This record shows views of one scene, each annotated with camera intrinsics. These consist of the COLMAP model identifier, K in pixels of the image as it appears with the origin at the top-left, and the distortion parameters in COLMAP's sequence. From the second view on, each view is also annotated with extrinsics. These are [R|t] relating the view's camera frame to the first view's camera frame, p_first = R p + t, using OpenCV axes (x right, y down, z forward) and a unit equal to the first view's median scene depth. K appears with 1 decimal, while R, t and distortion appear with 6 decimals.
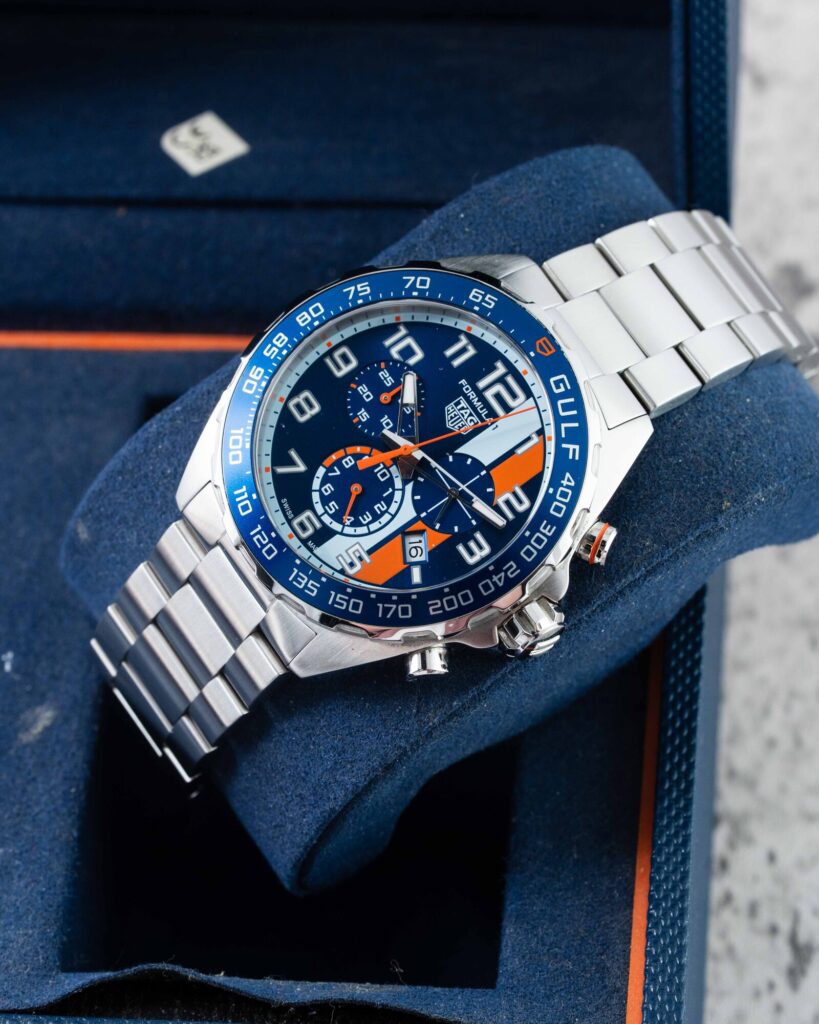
lens RADIAL K [[4477.7, 0, 409.5], [0, 4477.7, 512.0], [0, 0, 1]] dist [-0.243333, -2.898791]
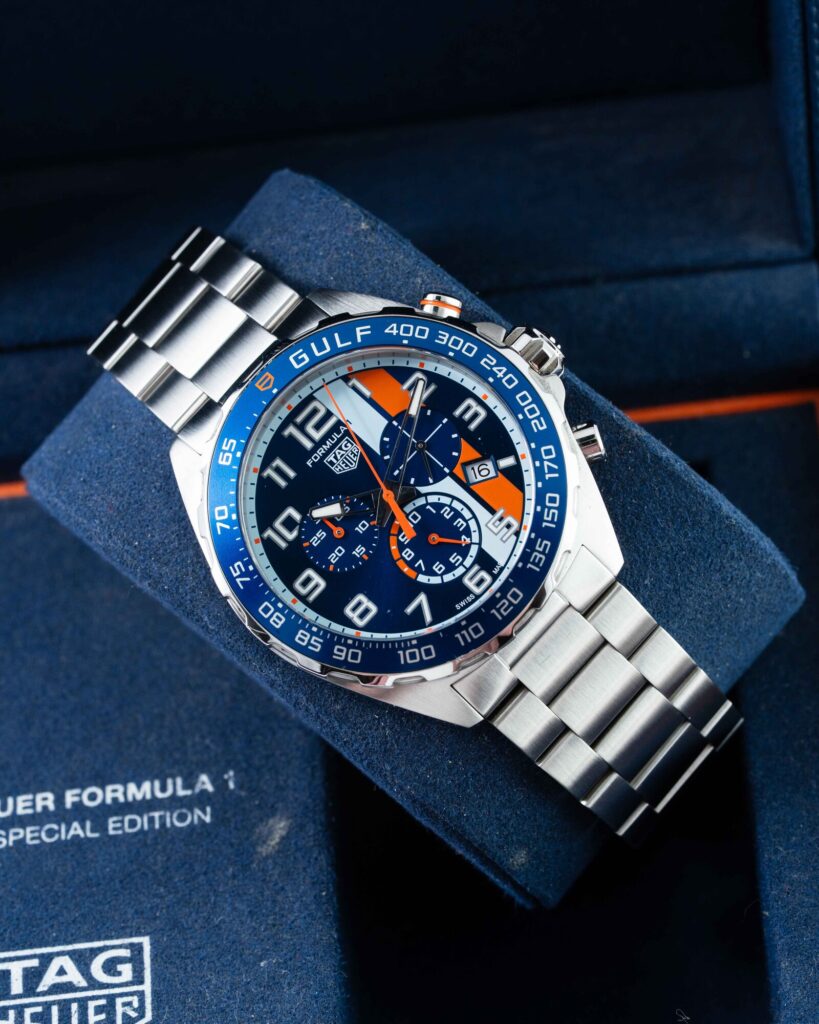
lens RADIAL K [[4477.7, 0, 409.5], [0, 4477.7, 512.0], [0, 0, 1]] dist [-0.243333, -2.898791]
pose [[-0.198556, -0.919400, 0.339528, -0.351589], [0.973259, -0.144133, 0.178866, -0.192141], [-0.115513, 0.365963, 0.923433, 0.057280]]
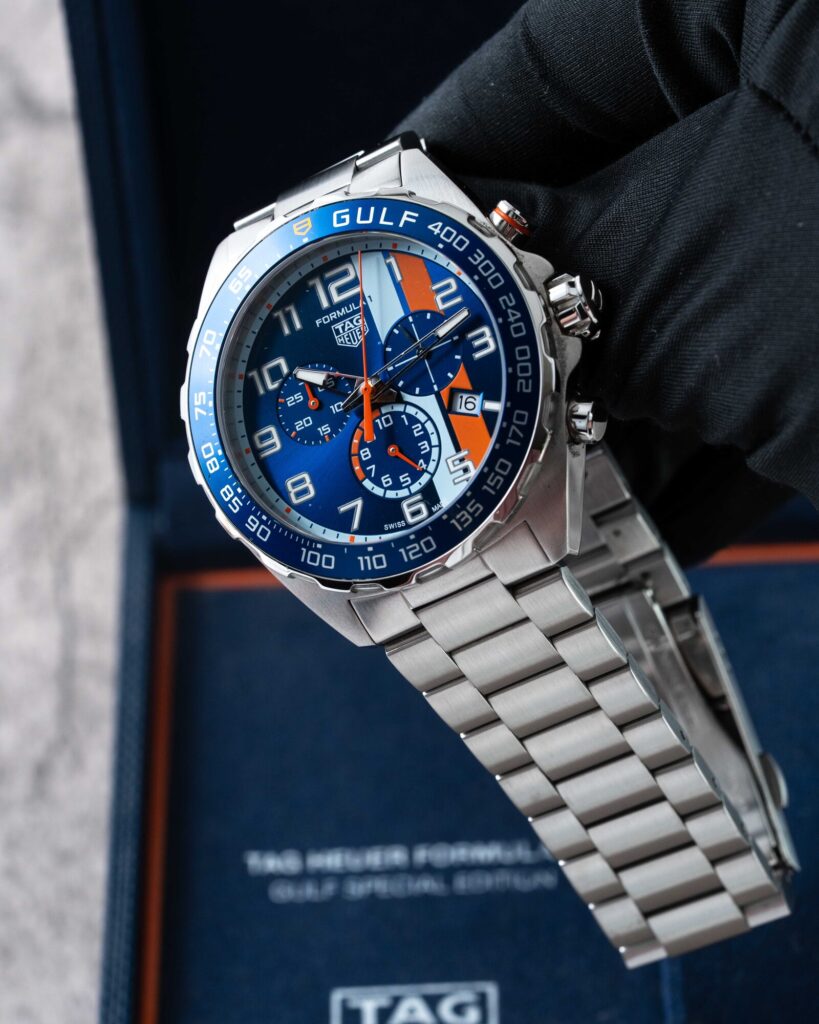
lens RADIAL K [[4477.7, 0, 409.5], [0, 4477.7, 512.0], [0, 0, 1]] dist [-0.243333, -2.898791]
pose [[0.263476, -0.953368, 0.147209, -0.165436], [0.958339, 0.241234, -0.152944, 0.148753], [0.110300, 0.181373, 0.977209, 0.062386]]
